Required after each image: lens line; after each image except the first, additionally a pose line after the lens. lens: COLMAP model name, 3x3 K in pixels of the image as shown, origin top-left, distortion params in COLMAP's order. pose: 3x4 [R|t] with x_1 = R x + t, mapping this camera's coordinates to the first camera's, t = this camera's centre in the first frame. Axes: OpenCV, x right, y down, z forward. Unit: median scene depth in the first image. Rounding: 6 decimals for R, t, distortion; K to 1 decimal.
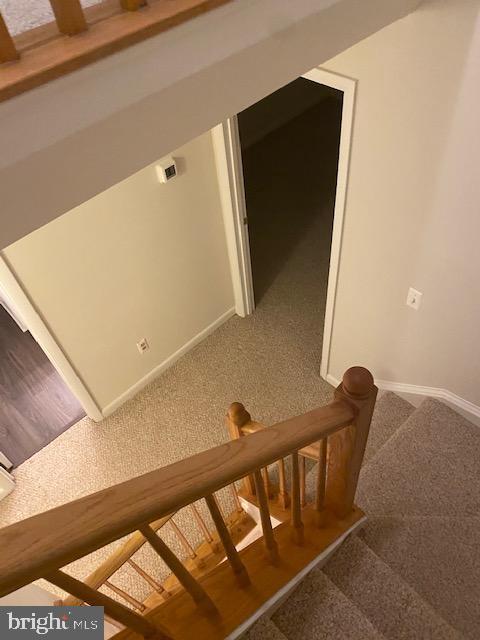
lens RADIAL K [[493.3, 0, 241.4], [0, 493.3, 319.8], [0, 0, 1]] dist [0.062072, -0.062812]
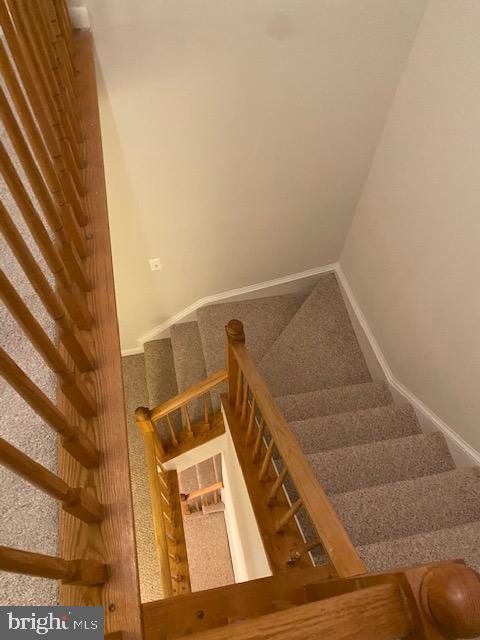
lens RADIAL K [[493.3, 0, 250.1], [0, 493.3, 319.3], [0, 0, 1]] dist [0.062072, -0.062812]
pose [[0.525666, -0.680778, 0.510114, -0.299689], [0.604550, 0.720828, 0.339008, -0.223412], [-0.598493, 0.130184, 0.790479, -0.214434]]
